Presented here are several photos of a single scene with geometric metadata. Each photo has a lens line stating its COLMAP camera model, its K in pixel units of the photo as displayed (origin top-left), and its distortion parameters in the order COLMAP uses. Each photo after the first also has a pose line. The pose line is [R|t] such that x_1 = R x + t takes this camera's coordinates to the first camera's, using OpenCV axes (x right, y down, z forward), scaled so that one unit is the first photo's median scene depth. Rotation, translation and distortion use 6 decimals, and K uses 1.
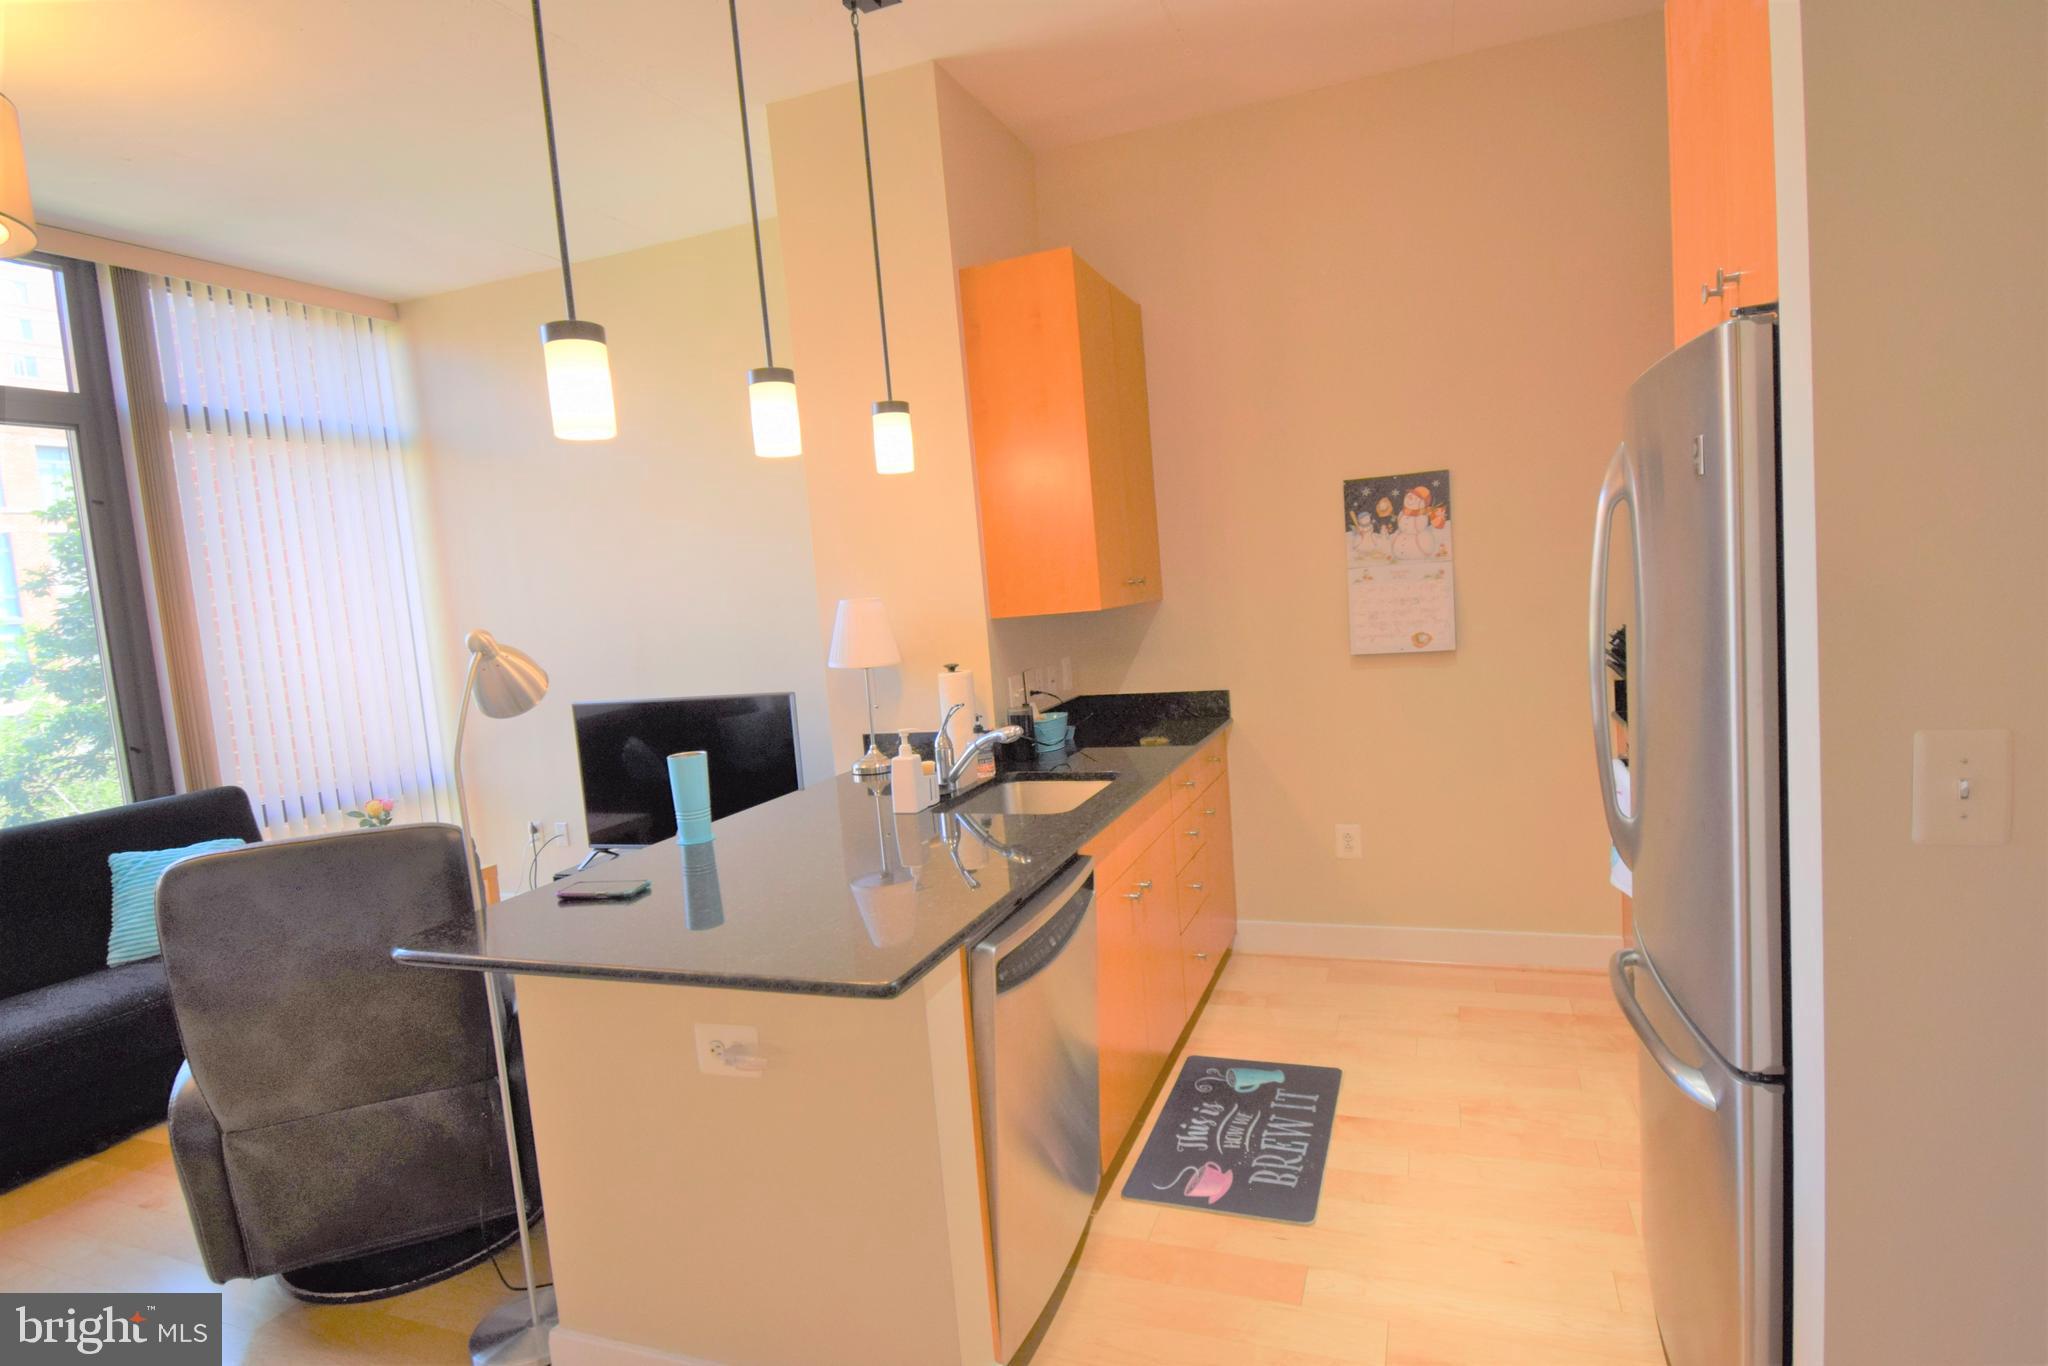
lens RADIAL K [[1061.8, 0, 1036.9], [0, 1061.8, 681.1], [0, 0, 1]] dist [-0.010435, -0.000290]
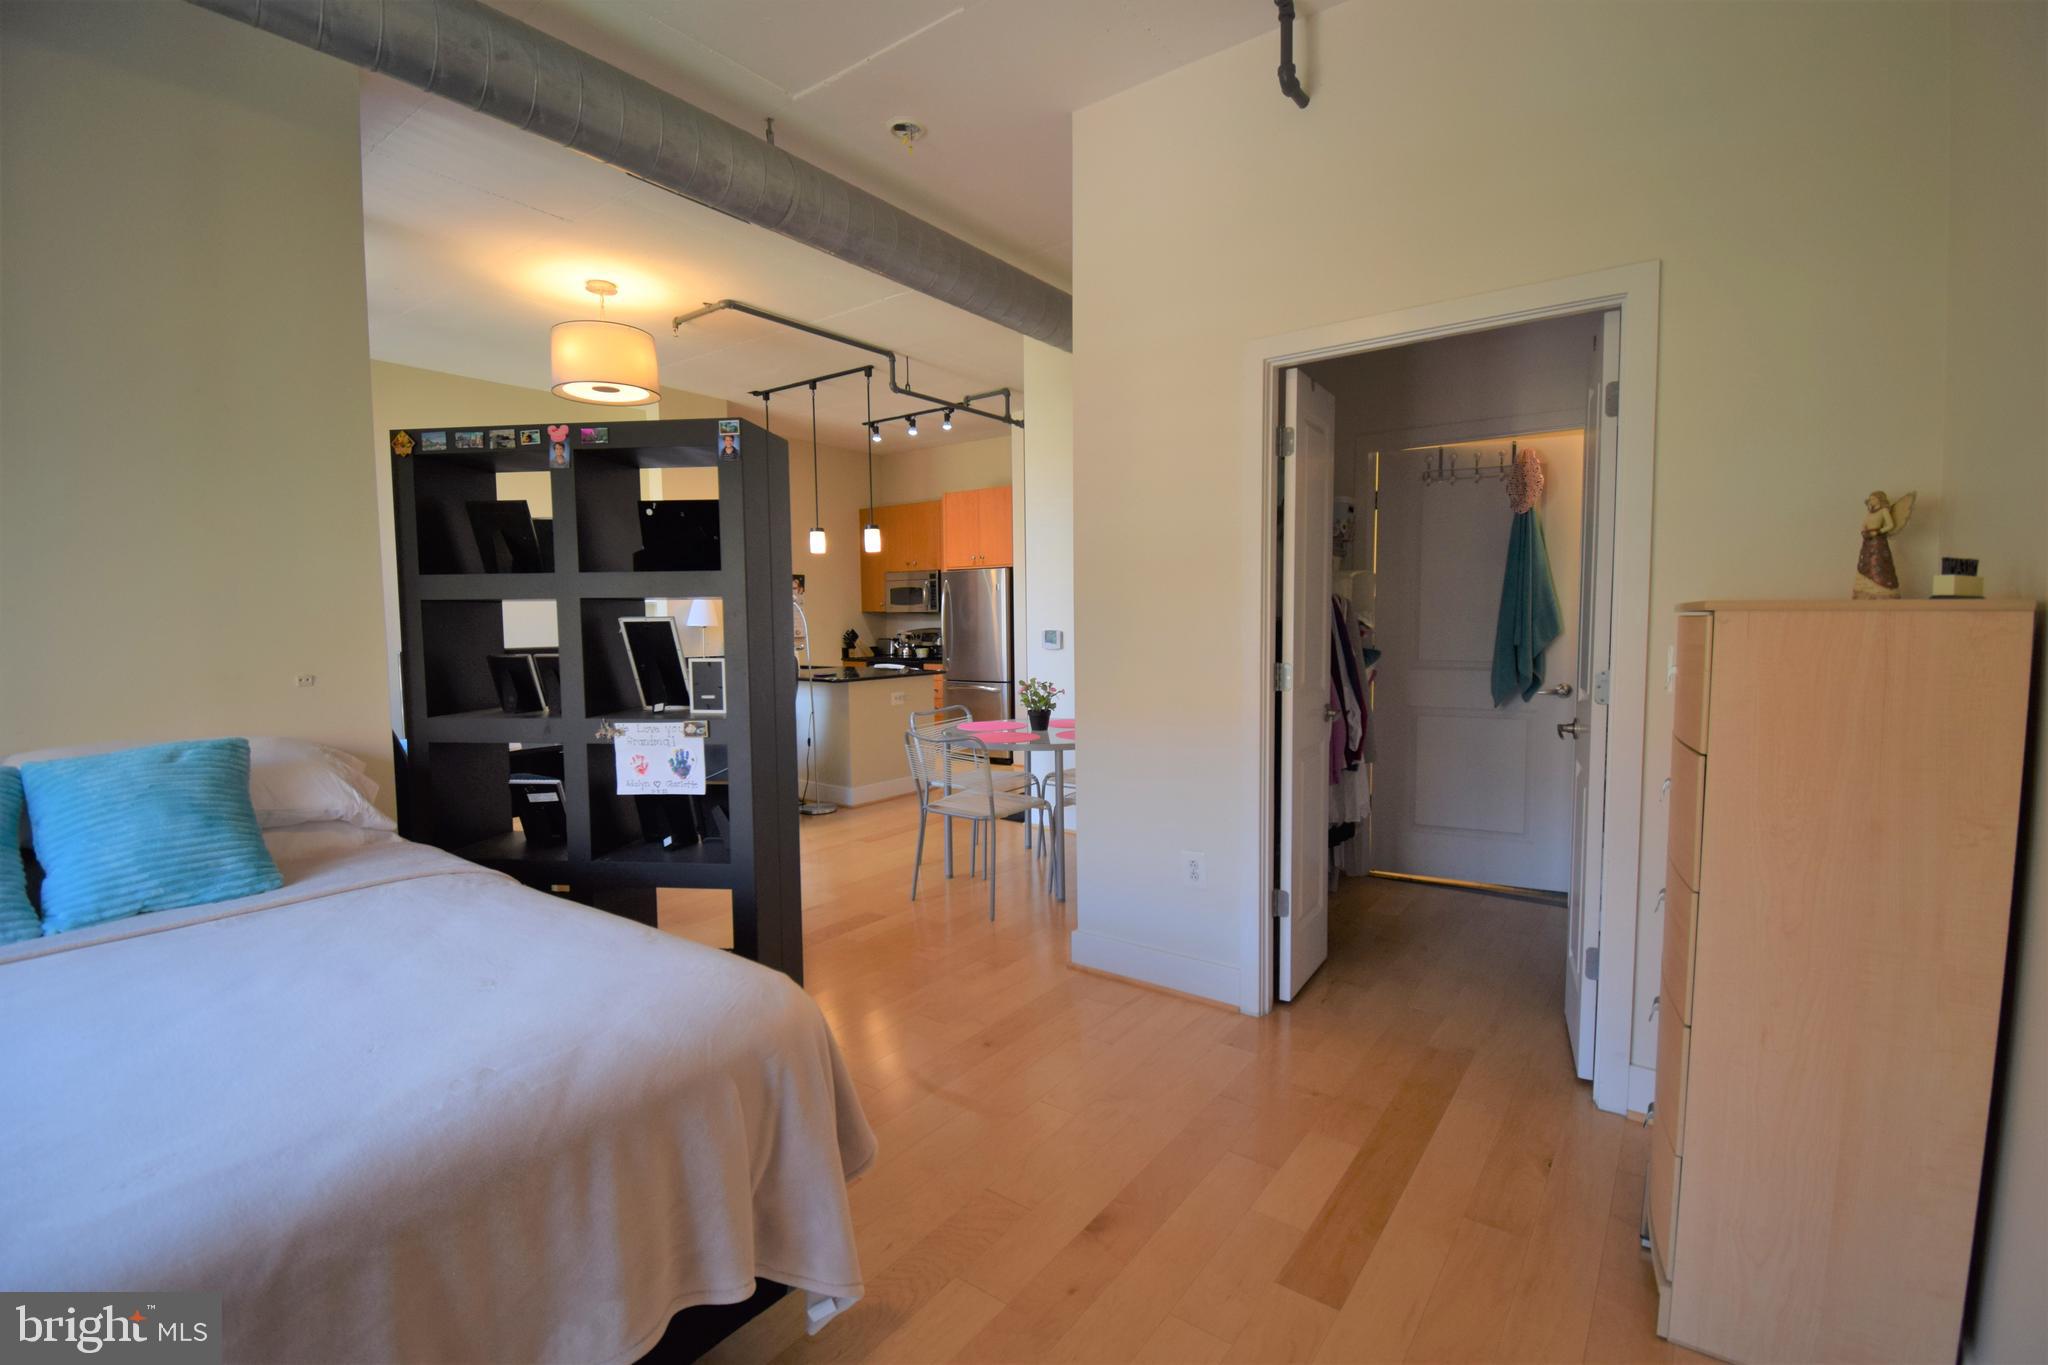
lens RADIAL K [[894.9, 0, 1037.3], [0, 894.9, 679.5], [0, 0, 1]] dist [0.017874, -0.023611]
pose [[0.275096, 0.010205, 0.961363, -1.774007], [0.073981, 0.996754, -0.031751, 0.209952], [-0.958566, 0.079857, 0.273448, -0.265661]]
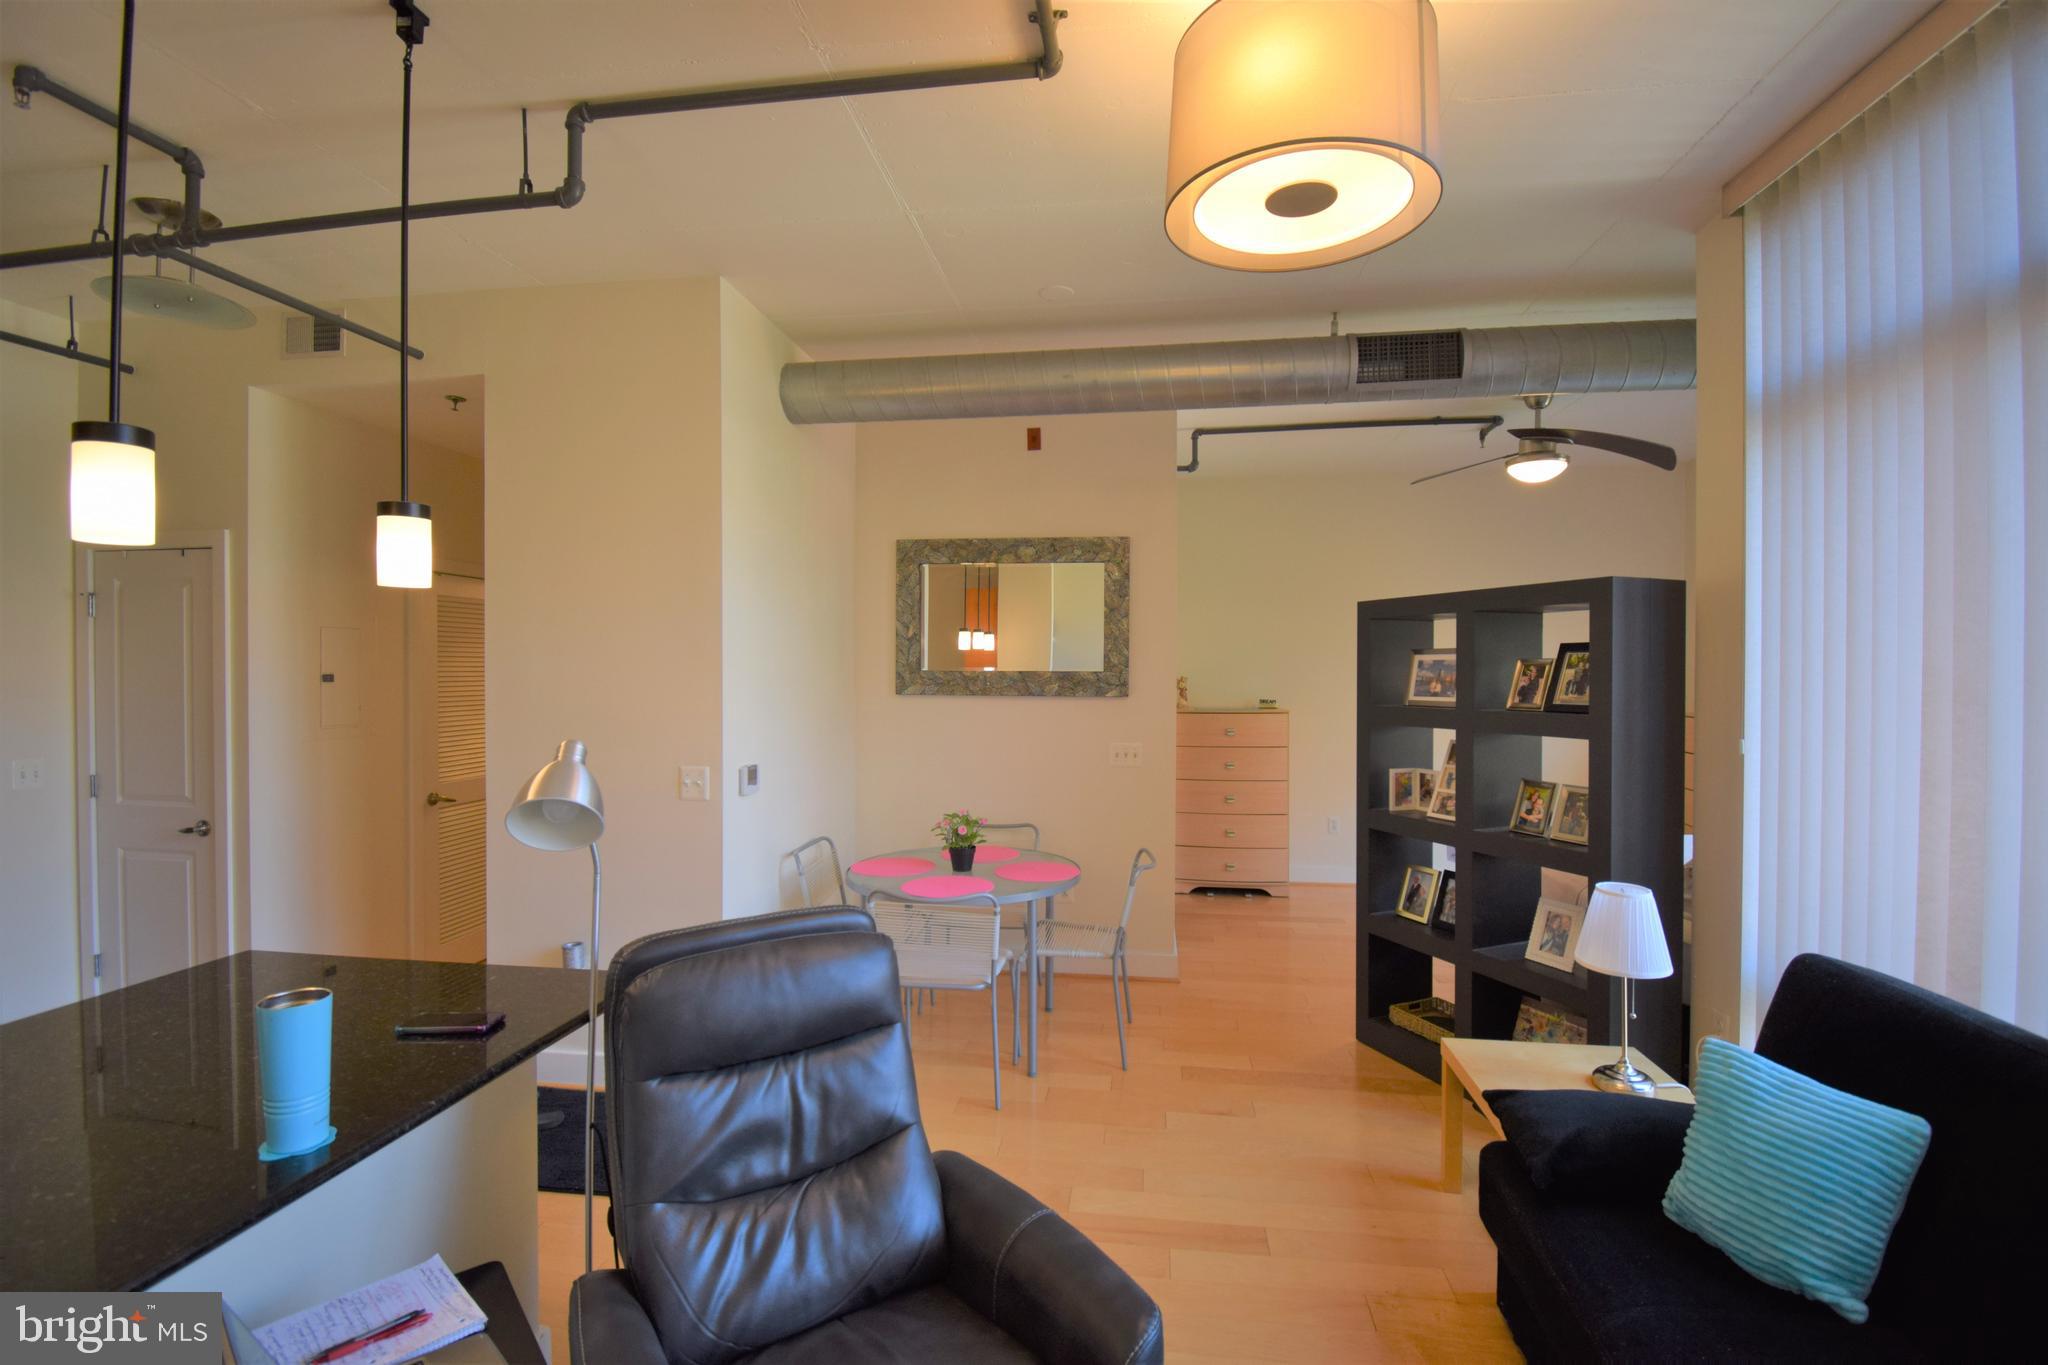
lens RADIAL K [[894.9, 0, 1037.3], [0, 894.9, 679.5], [0, 0, 1]] dist [0.017874, -0.023611]
pose [[-0.971857, 0.079440, -0.221771, -0.440012], [0.054919, 0.991889, 0.114634, -0.102901], [0.229079, 0.099228, -0.968337, 1.096337]]
